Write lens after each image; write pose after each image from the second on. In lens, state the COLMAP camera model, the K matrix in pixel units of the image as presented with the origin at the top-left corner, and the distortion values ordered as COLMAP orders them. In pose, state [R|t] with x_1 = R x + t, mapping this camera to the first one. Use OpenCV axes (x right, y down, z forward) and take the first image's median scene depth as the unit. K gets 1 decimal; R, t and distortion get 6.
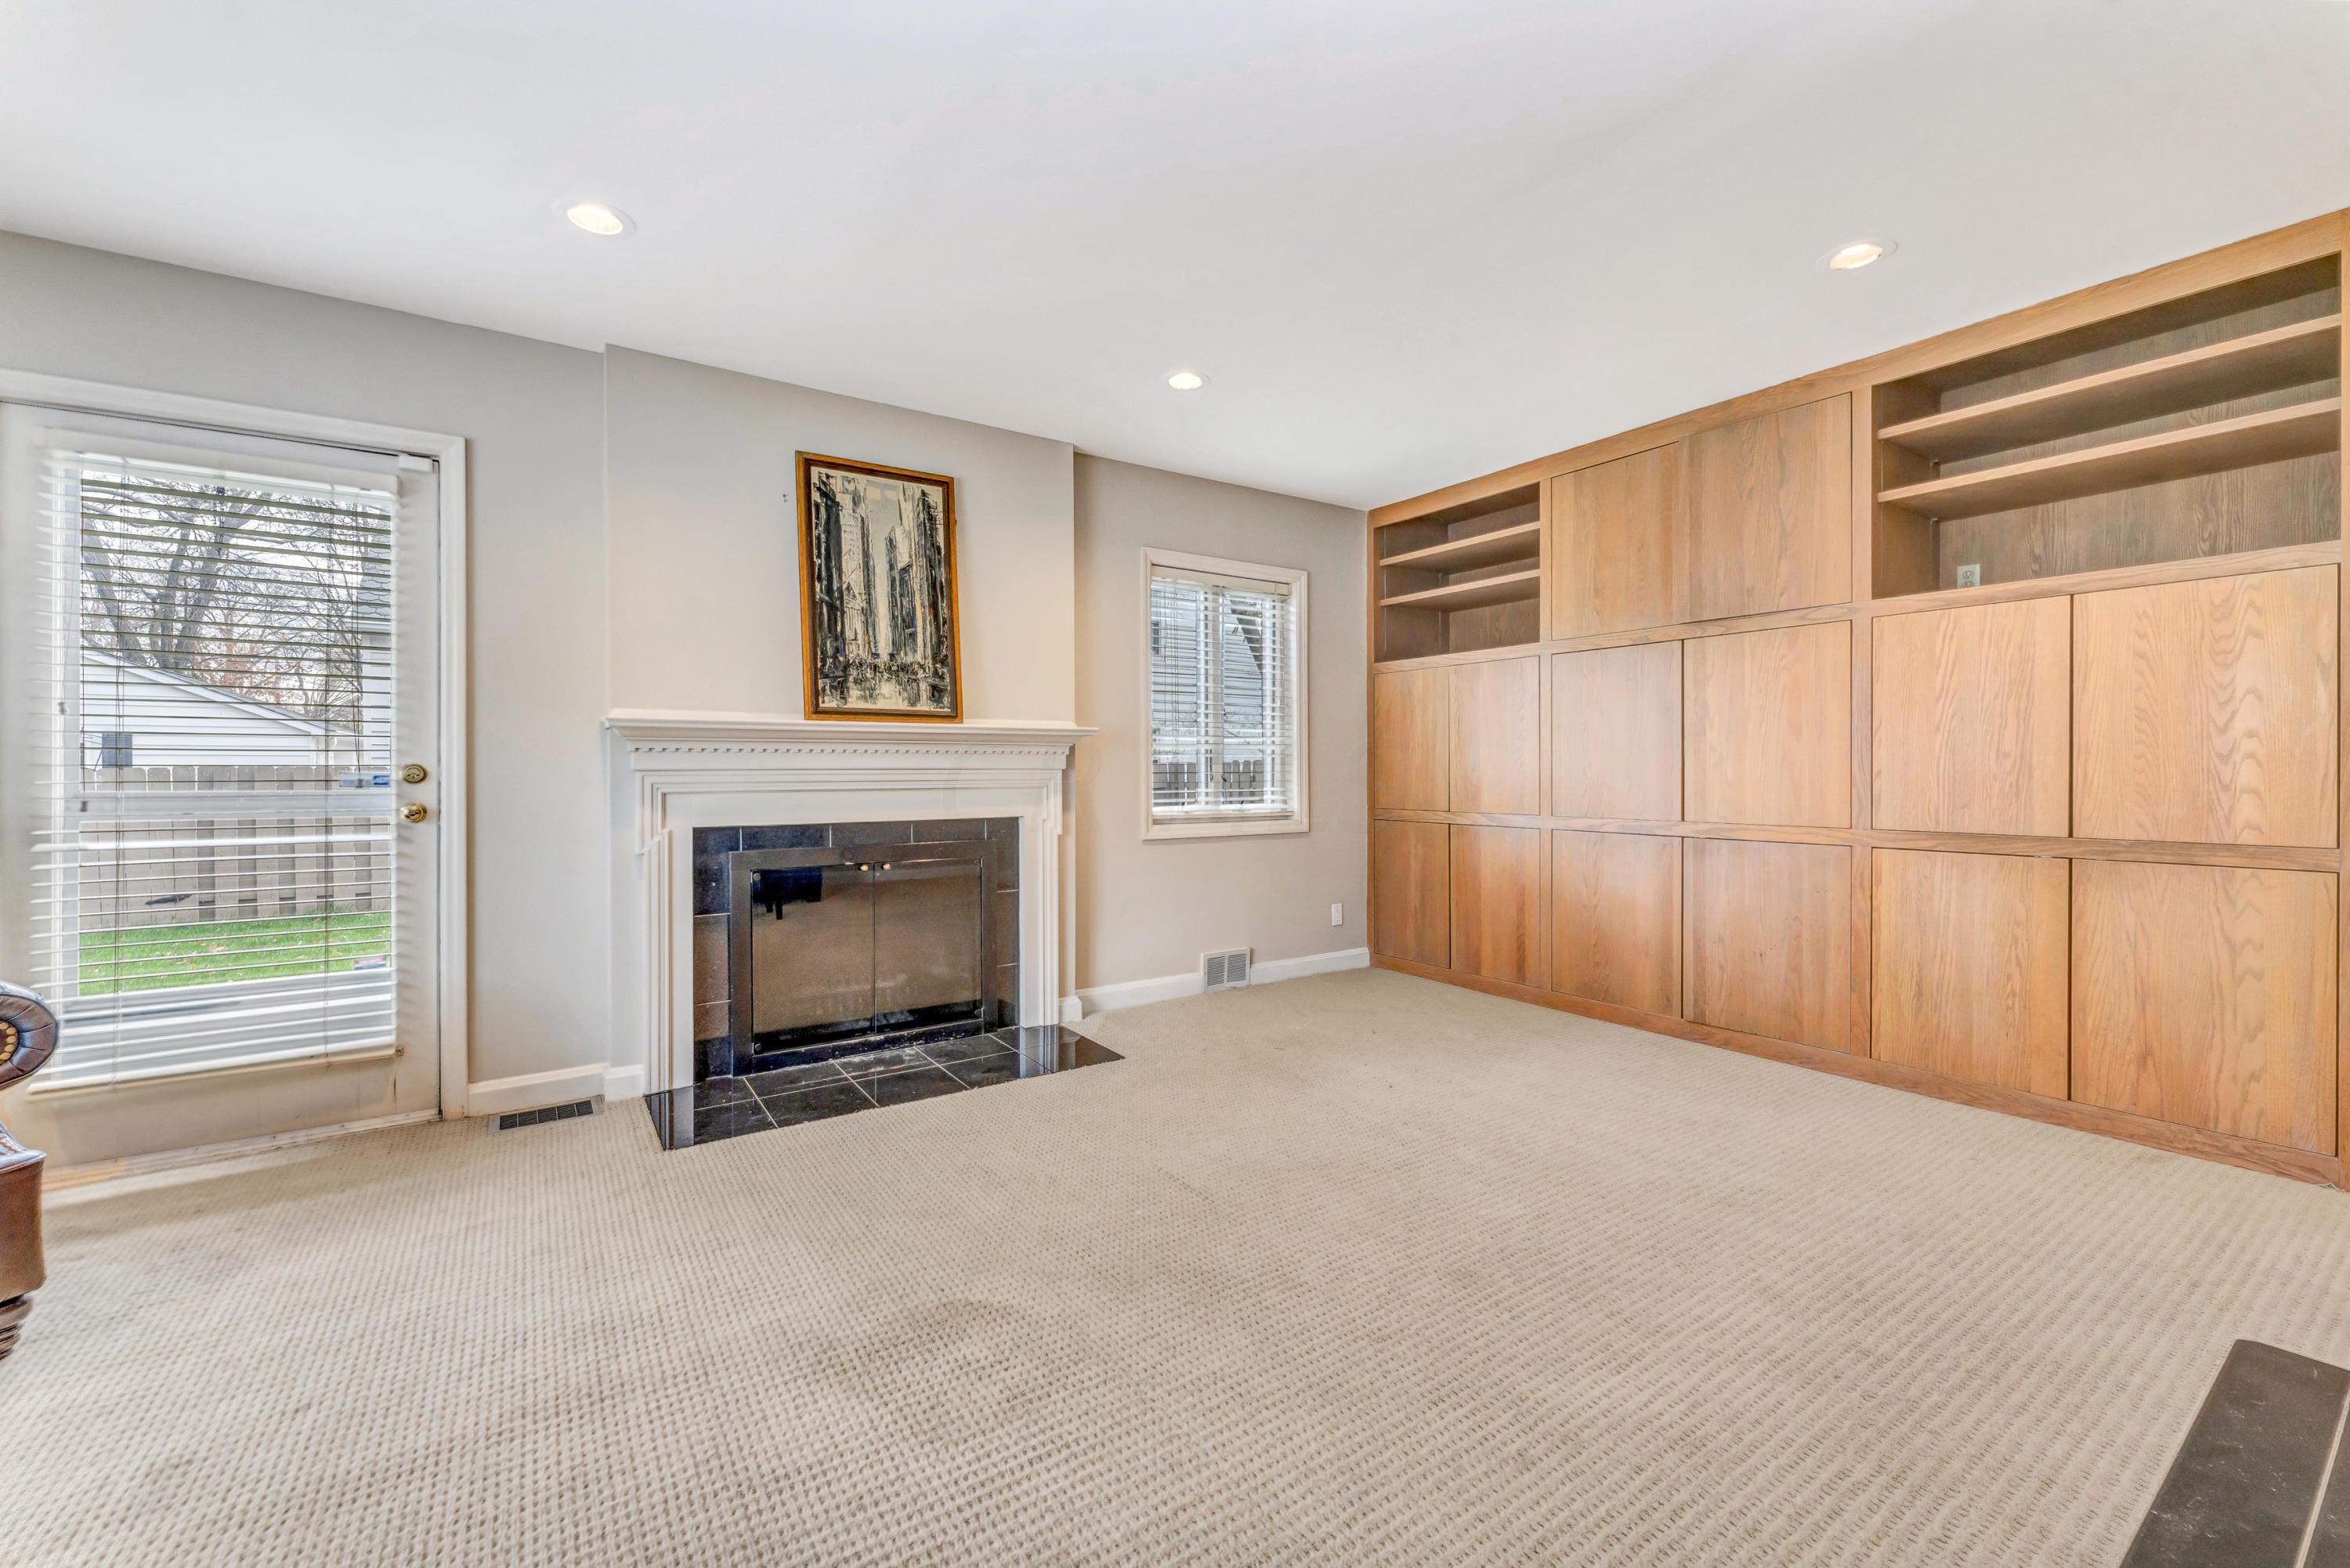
lens RADIAL K [[950.3, 0, 1174.0], [0, 950.3, 779.3], [0, 0, 1]] dist [0.000557, -0.000704]
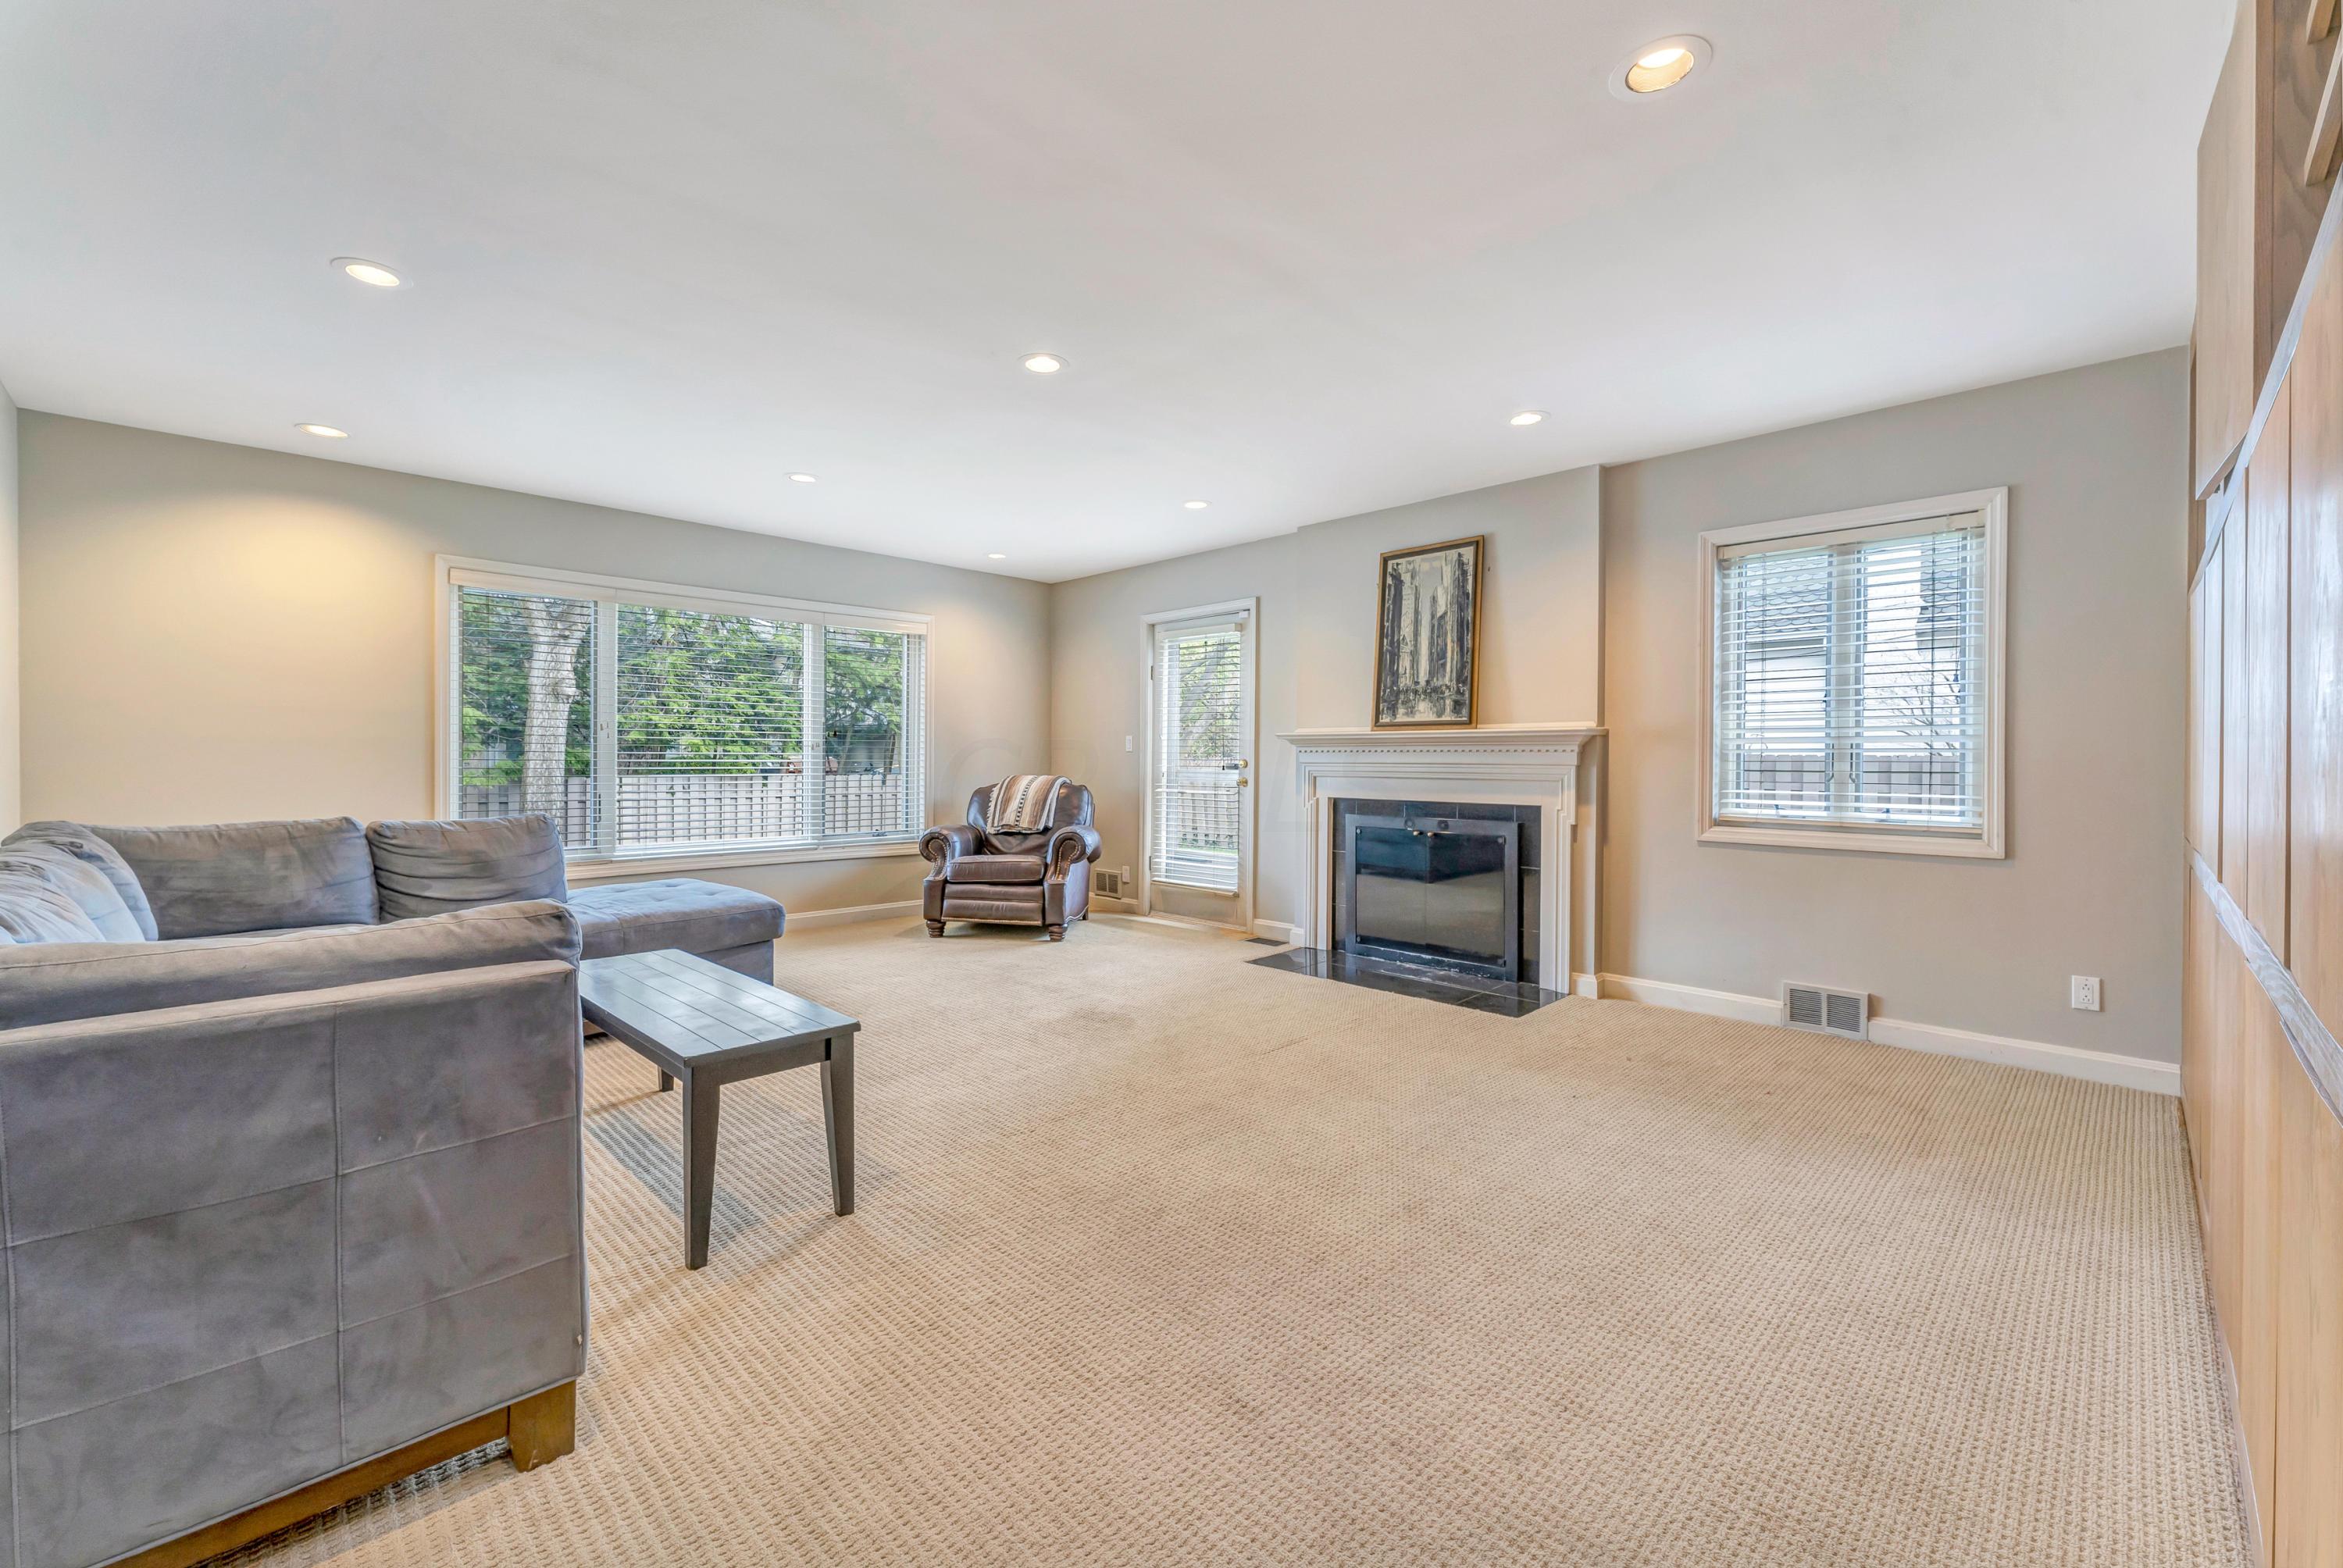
lens RADIAL K [[942.4, 0, 1159.5], [0, 942.4, 766.8], [0, 0, 1]] dist [0.001756, 0.000116]
pose [[0.183208, 0.012630, -0.982993, 0.974540], [-0.014691, 0.999841, 0.010109, -0.014432], [0.982964, 0.012589, 0.183364, 0.362574]]
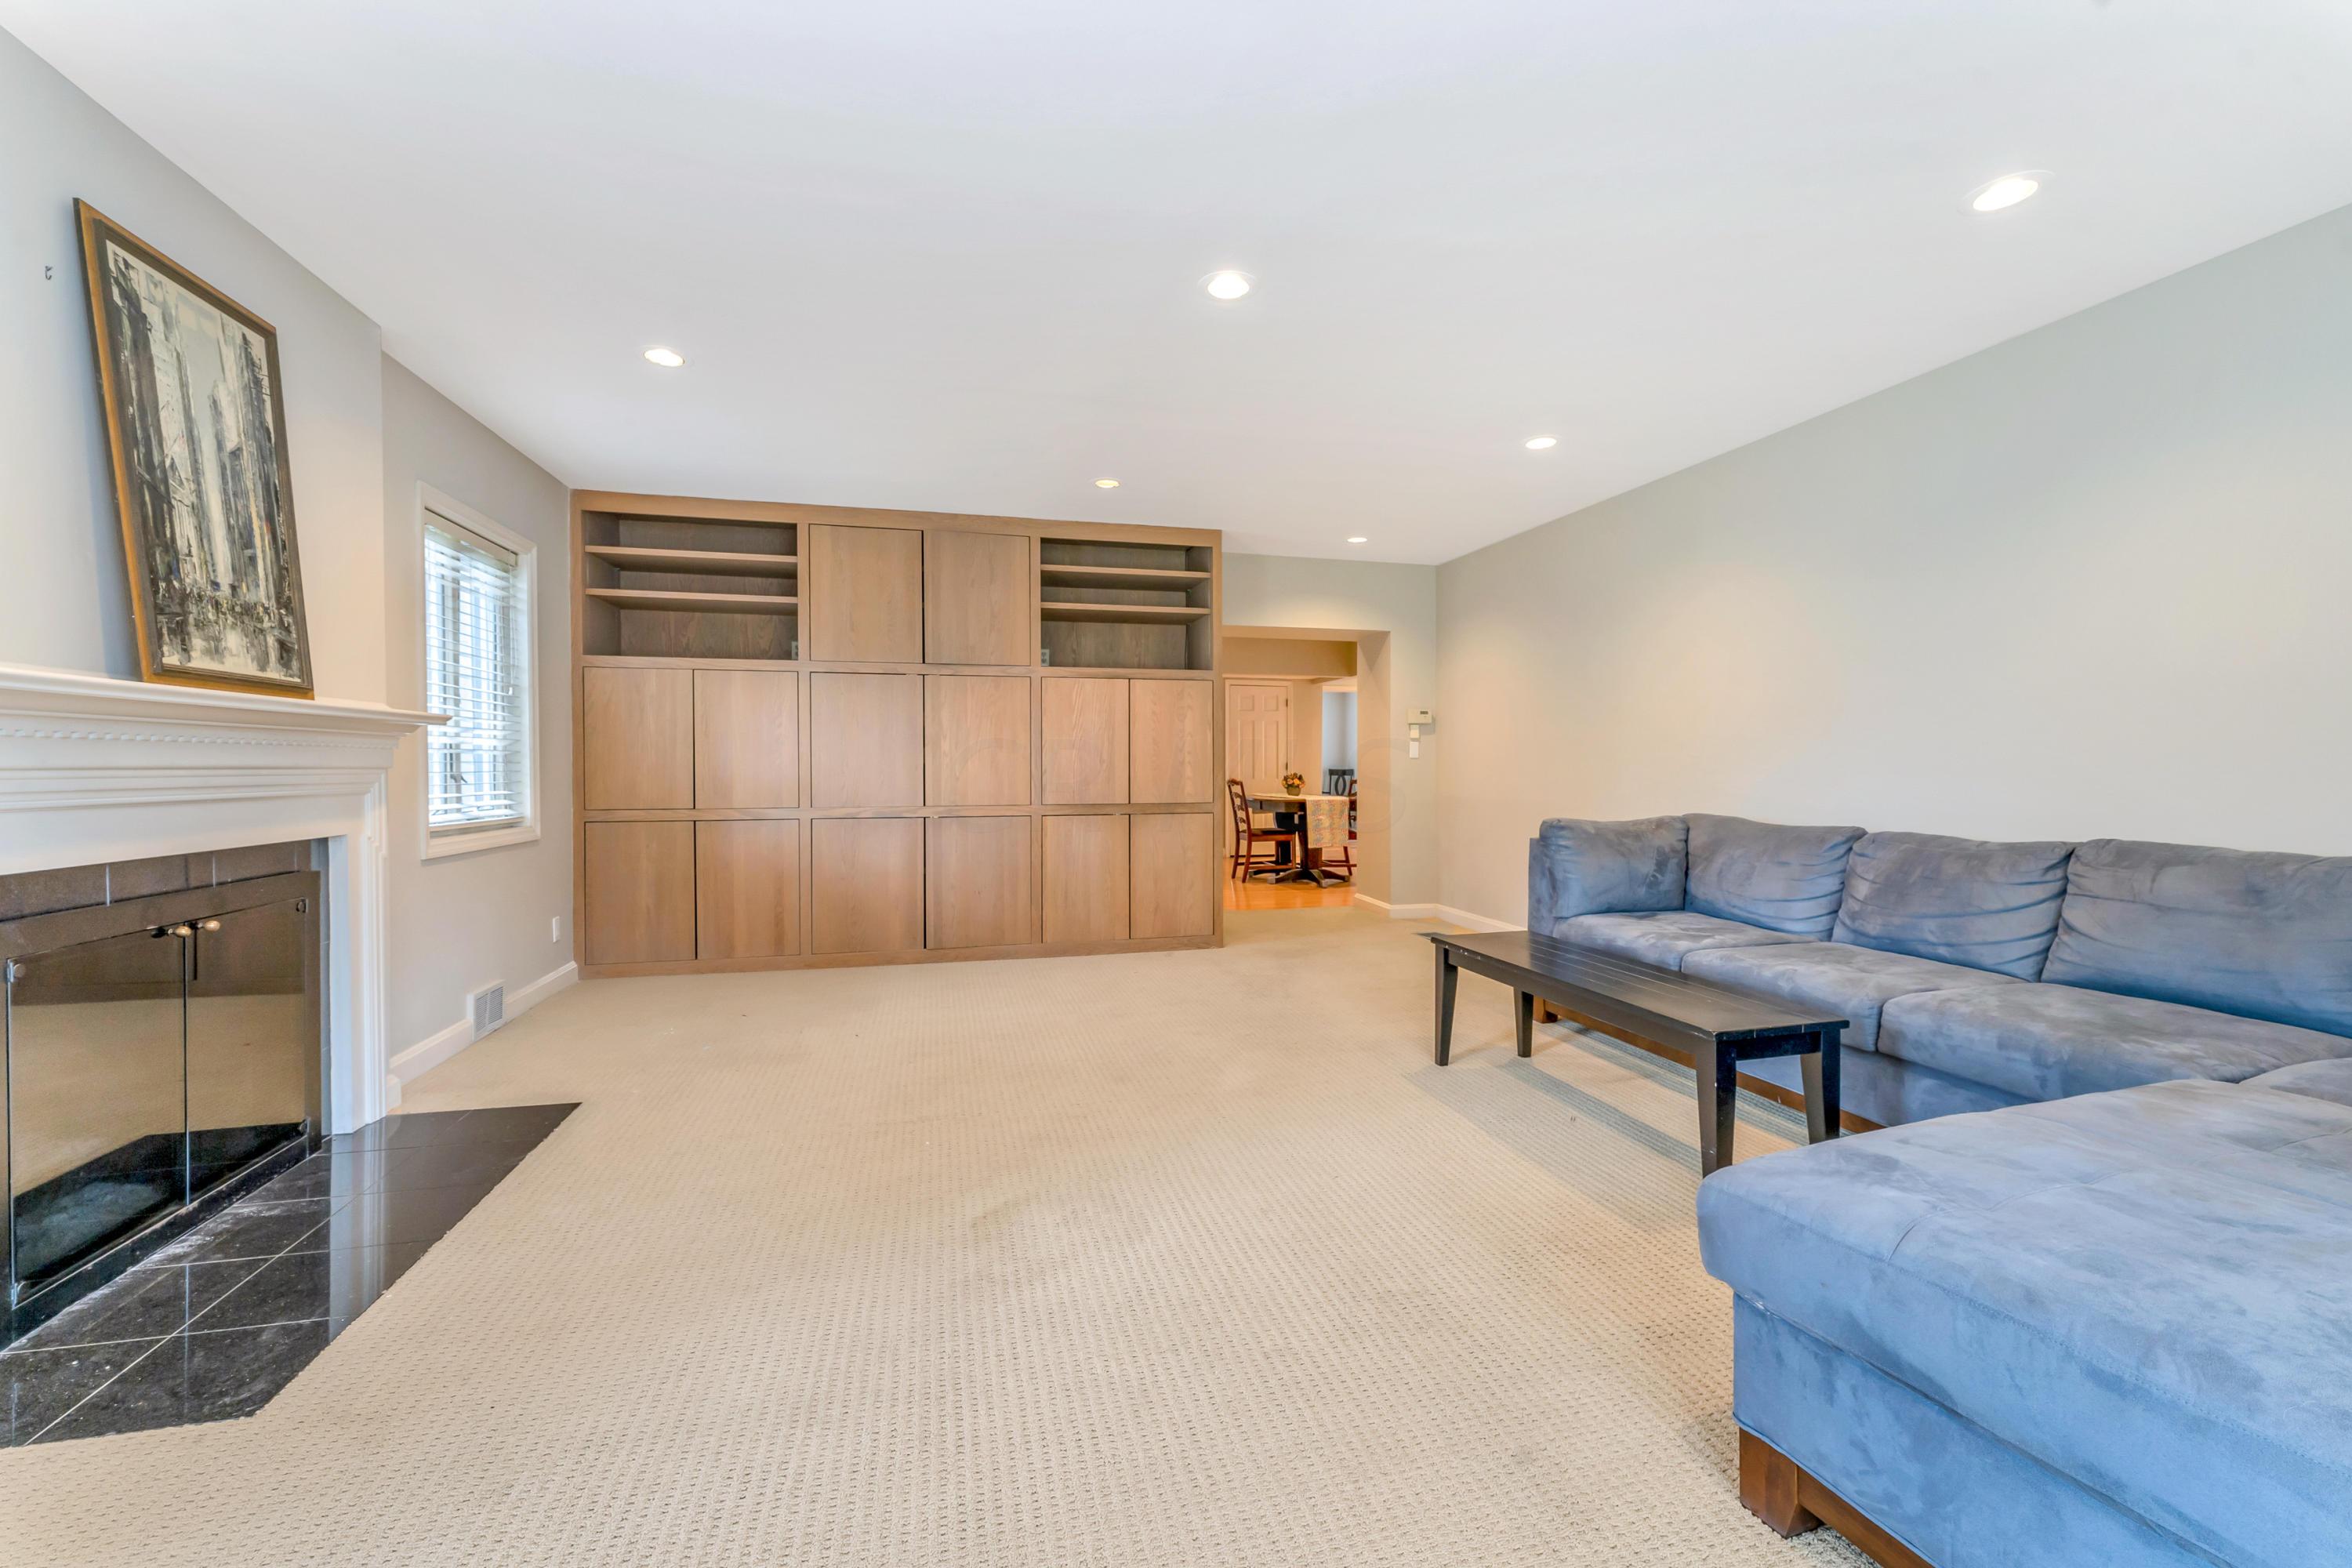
lens RADIAL K [[951.2, 0, 1175.0], [0, 951.2, 779.3], [0, 0, 1]] dist [0.000557, -0.000704]
pose [[0.340523, -0.010054, 0.940182, -0.673857], [0.009003, 0.999932, 0.007432, -0.002248], [-0.940193, 0.005934, 0.340590, 0.194694]]
